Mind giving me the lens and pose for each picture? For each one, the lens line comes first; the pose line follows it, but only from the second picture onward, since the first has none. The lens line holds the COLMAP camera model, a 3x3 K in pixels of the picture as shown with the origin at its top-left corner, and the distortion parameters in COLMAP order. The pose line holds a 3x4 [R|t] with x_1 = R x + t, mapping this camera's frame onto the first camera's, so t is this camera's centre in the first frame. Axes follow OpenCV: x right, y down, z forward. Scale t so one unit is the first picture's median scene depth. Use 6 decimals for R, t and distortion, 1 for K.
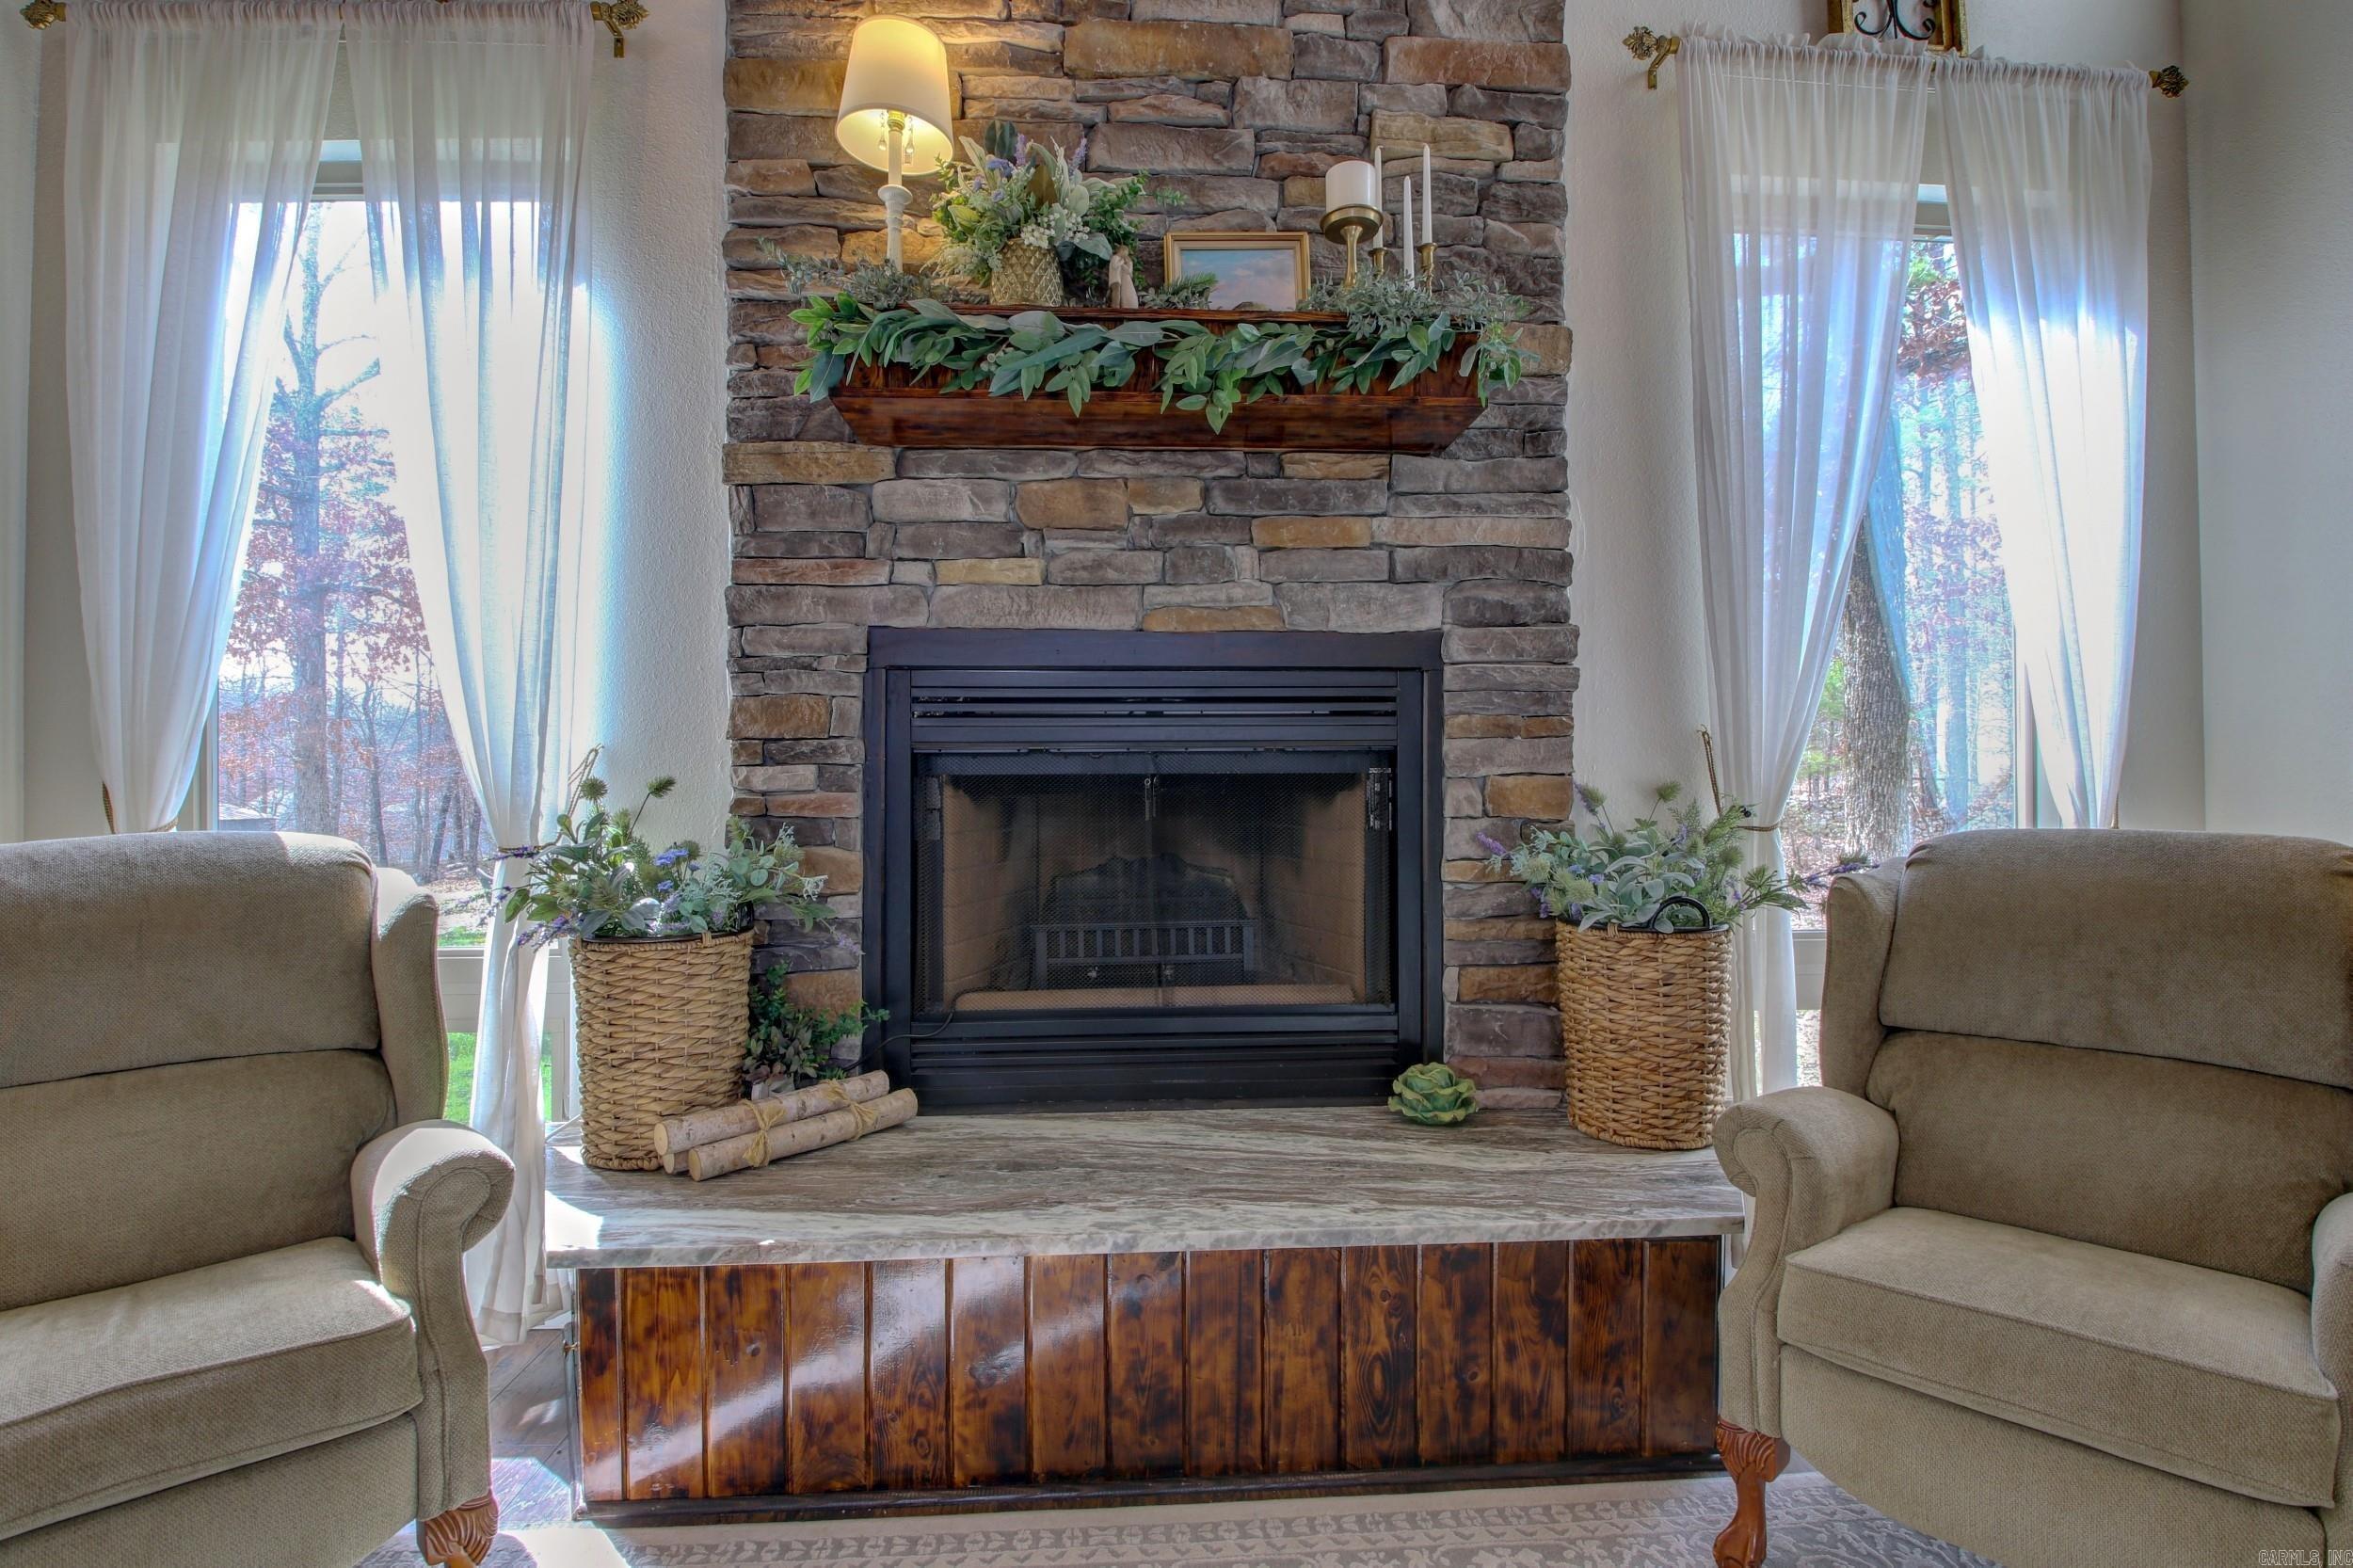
lens RADIAL K [[1075.4, 0, 1182.5], [0, 1075.4, 777.5], [0, 0, 1]] dist [0.010685, -0.024313]
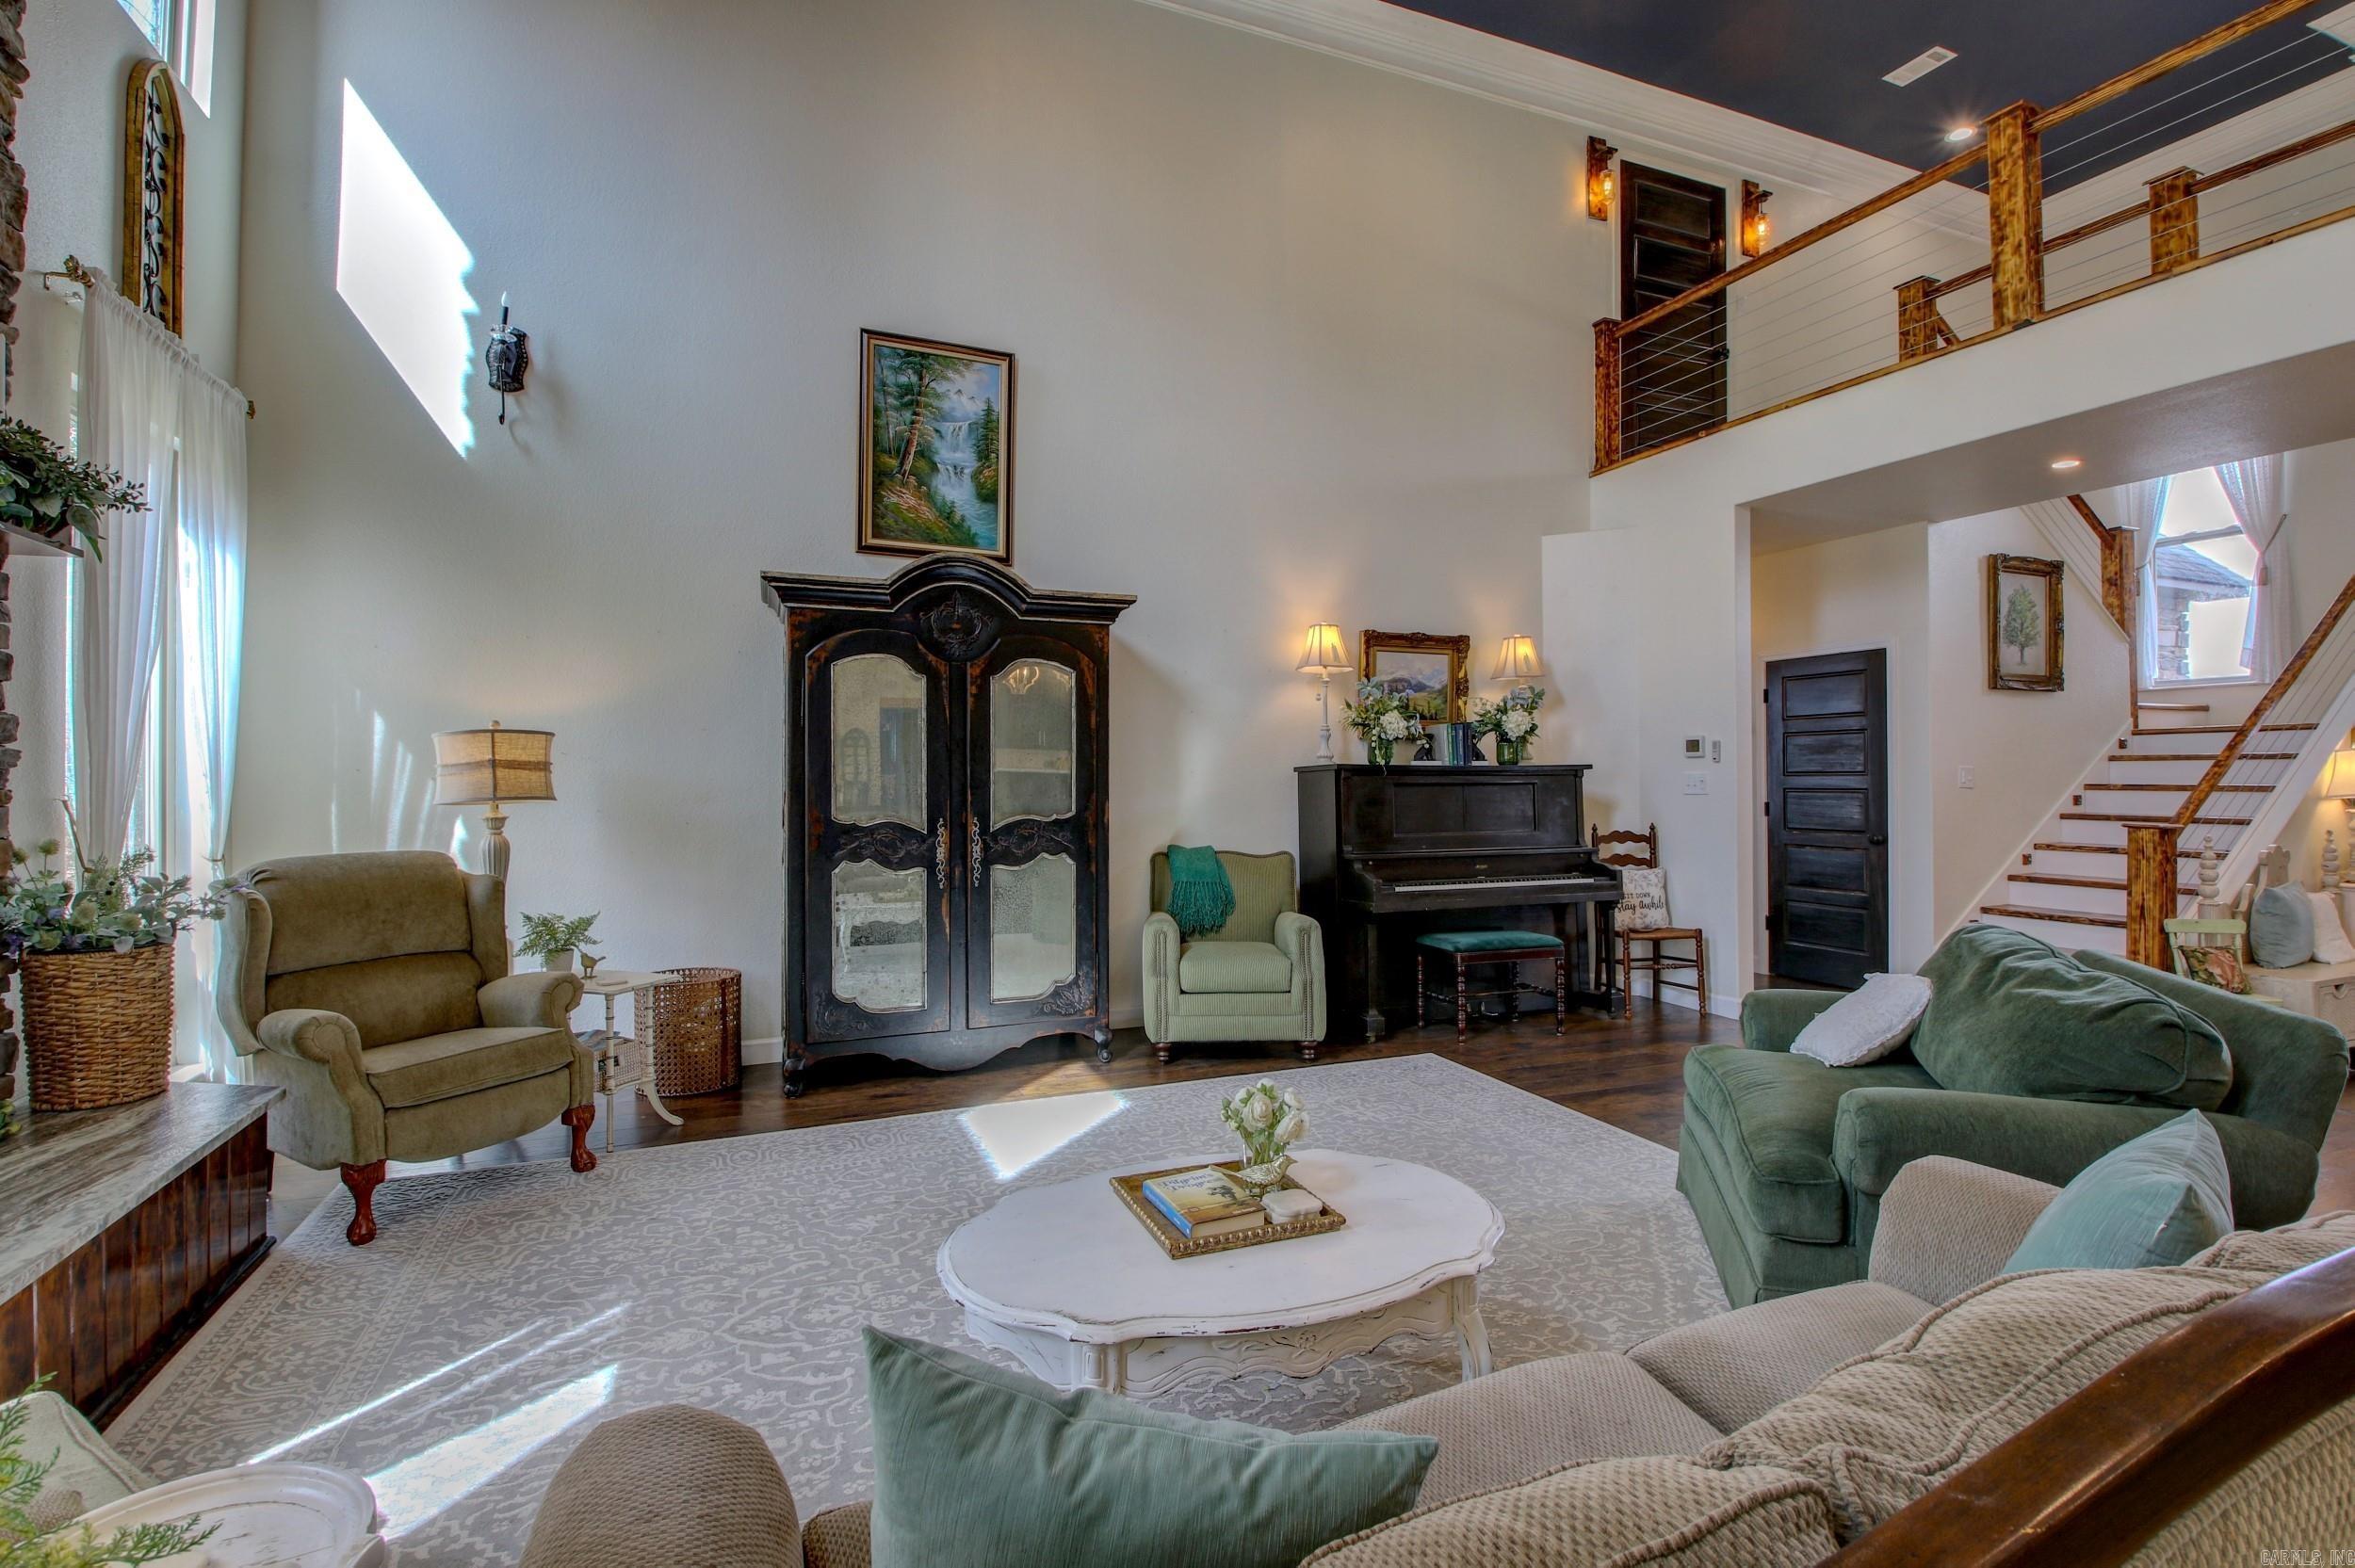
lens RADIAL K [[1088.0, 0, 1176.8], [0, 1088.0, 768.0], [0, 0, 1]] dist [-0.000509, -0.016482]
pose [[-0.319223, 0.012312, 0.947600, -1.223213], [-0.001025, 0.999911, -0.013337, -0.067889], [-0.947679, -0.005229, -0.319182, 0.144271]]
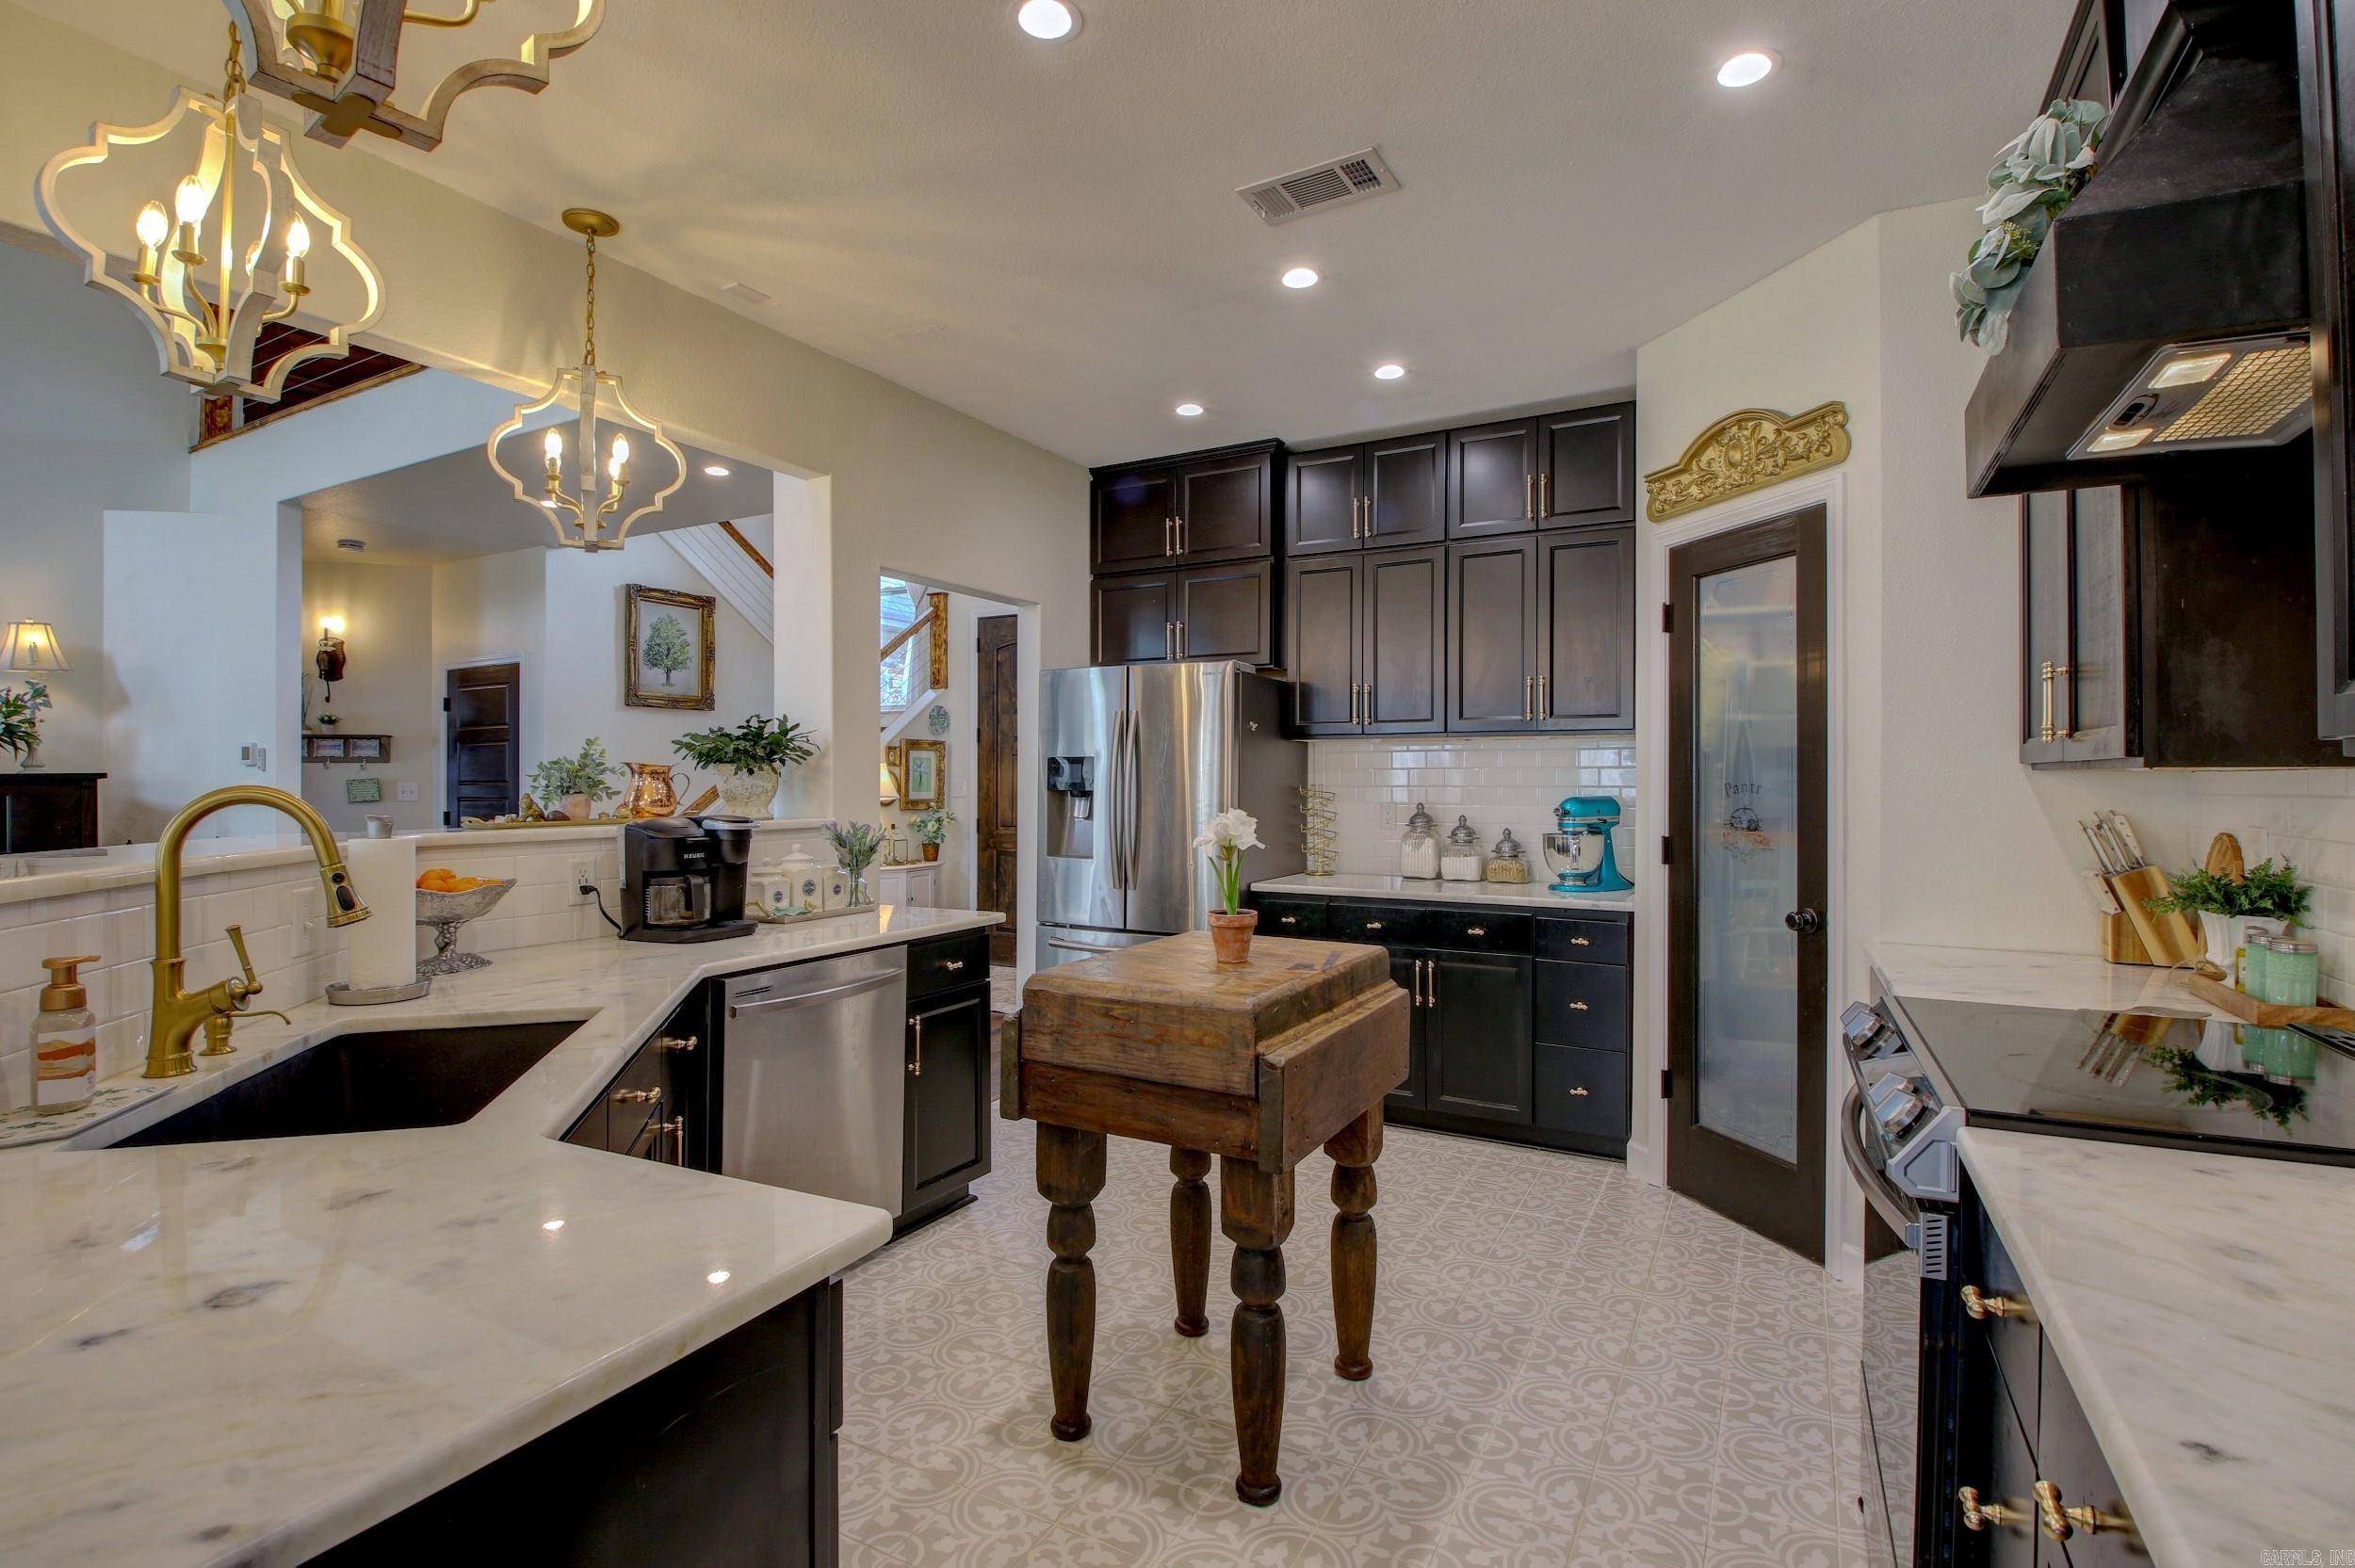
lens RADIAL K [[1088.0, 0, 1176.8], [0, 1088.0, 768.0], [0, 0, 1]] dist [-0.000509, -0.016482]
pose [[-0.850797, 0.014890, 0.525284, -2.197742], [0.005994, 0.999808, -0.018633, -0.067159], [-0.525461, -0.012704, -0.850723, -0.922441]]
